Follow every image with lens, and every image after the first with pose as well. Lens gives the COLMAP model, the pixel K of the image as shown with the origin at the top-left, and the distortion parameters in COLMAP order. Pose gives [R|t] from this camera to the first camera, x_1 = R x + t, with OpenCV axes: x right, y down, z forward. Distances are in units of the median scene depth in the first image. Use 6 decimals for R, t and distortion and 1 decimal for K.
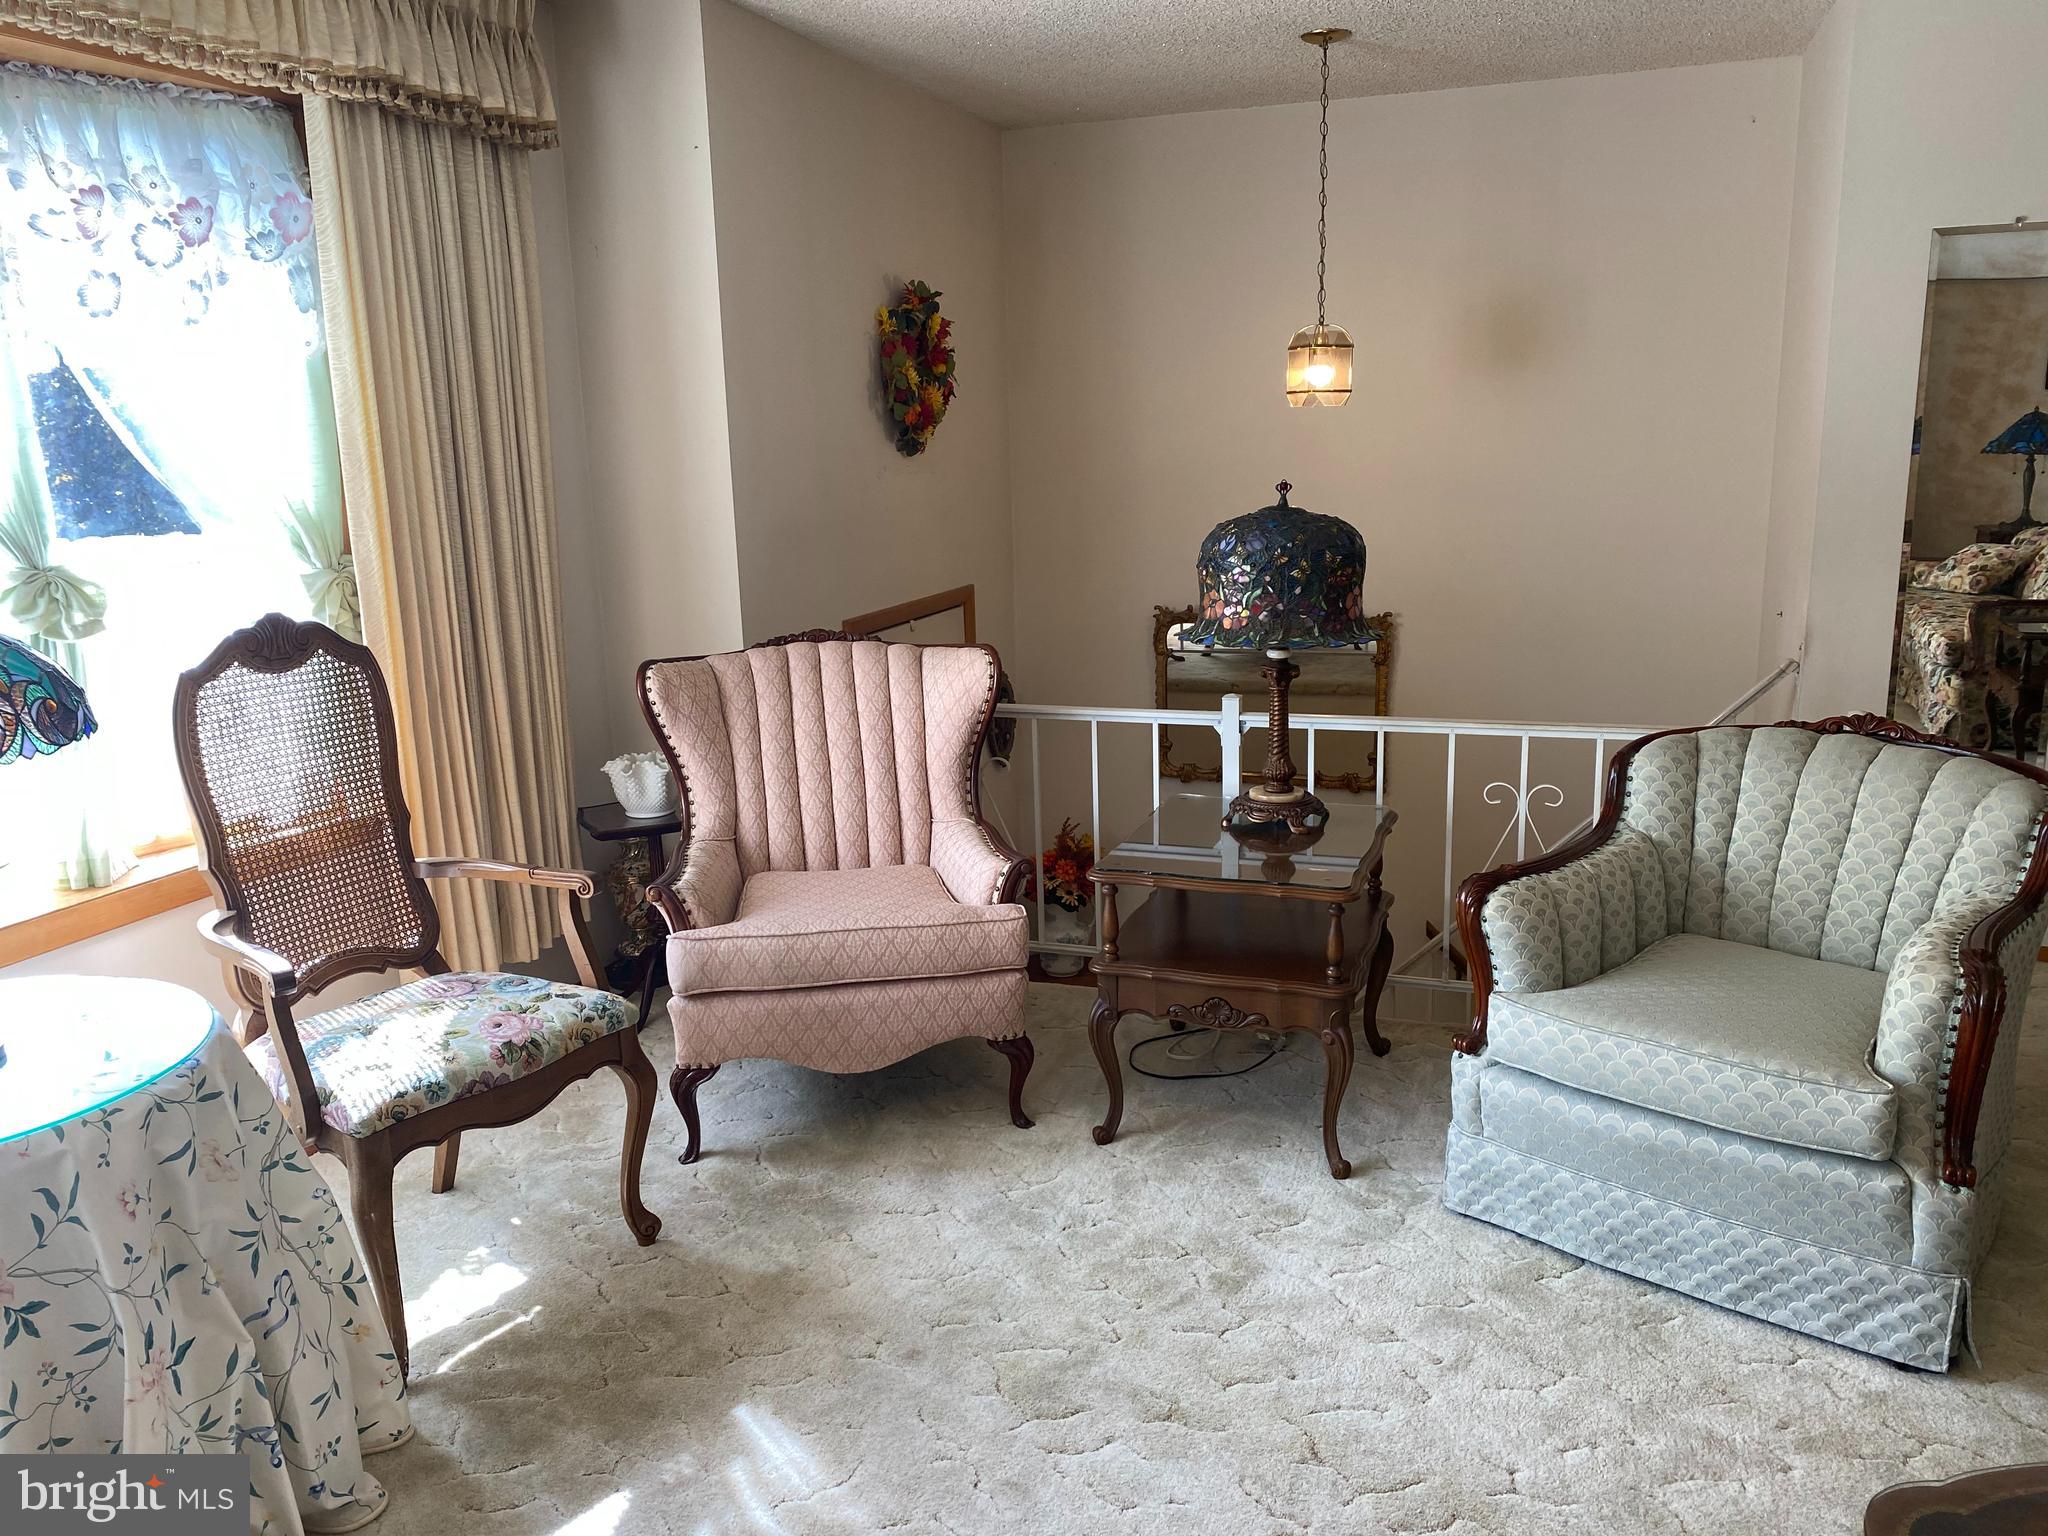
lens RADIAL K [[1582.9, 0, 1024.0], [0, 1582.9, 768.0], [0, 0, 1]] dist [0.029685, 0.000899]
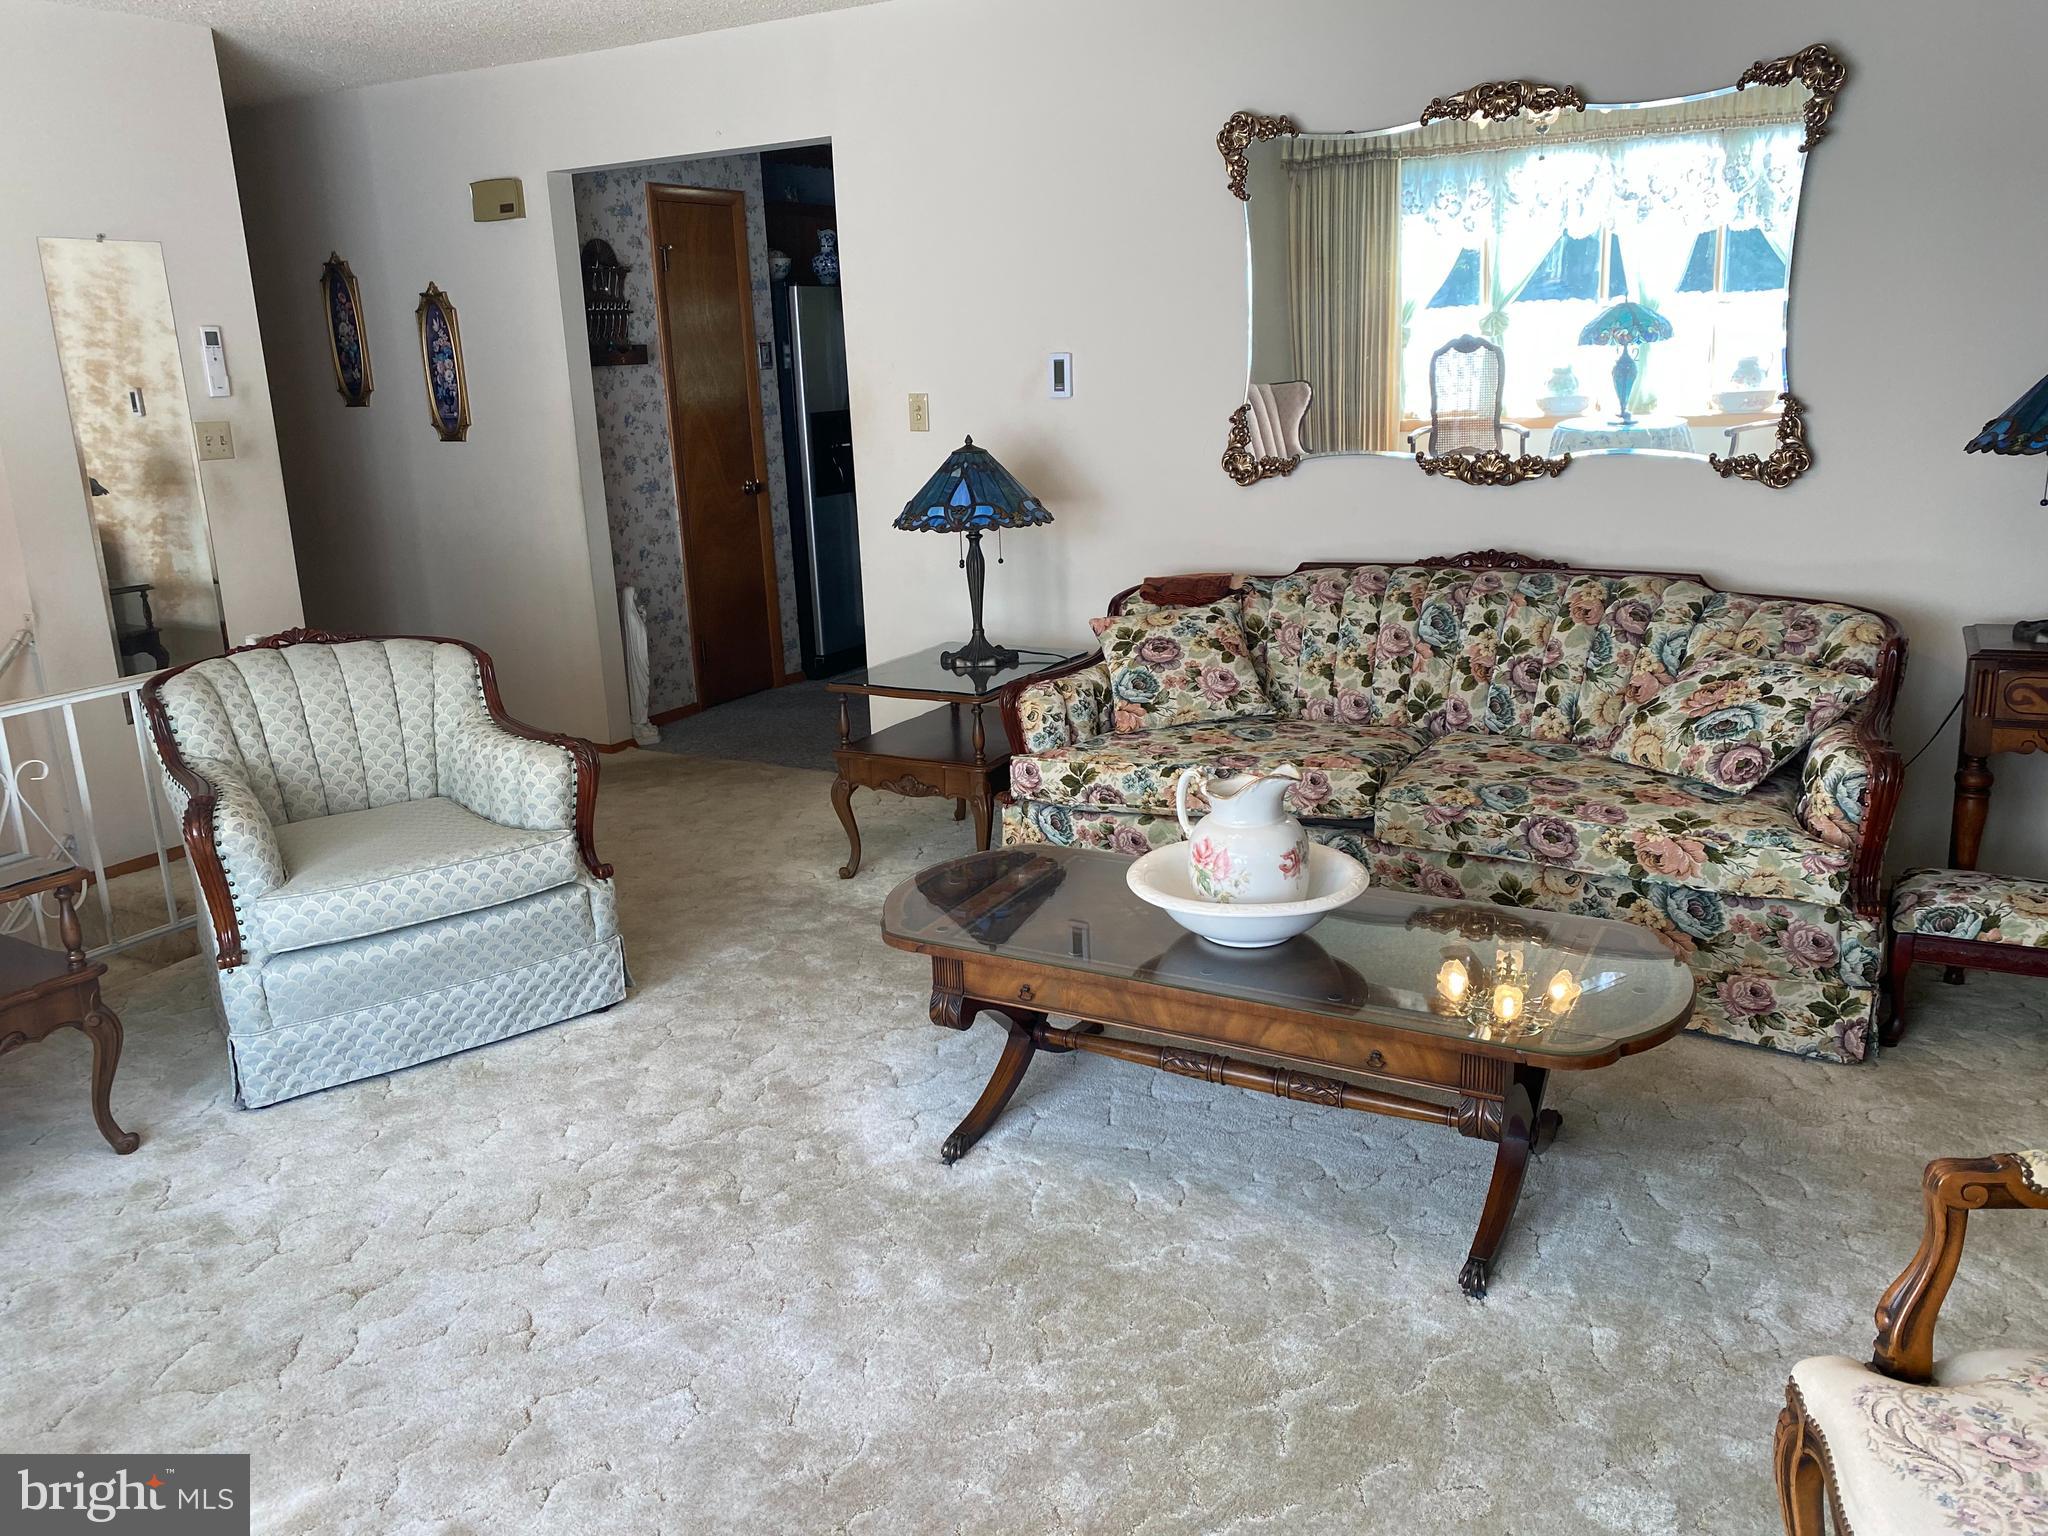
lens RADIAL K [[1582.9, 0, 1024.0], [0, 1582.9, 768.0], [0, 0, 1]] dist [0.029685, 0.000899]
pose [[0.163857, -0.228791, 0.959586, -0.729903], [0.239816, 0.952791, 0.186220, -0.029228], [-0.956890, 0.199611, 0.210990, 0.235024]]
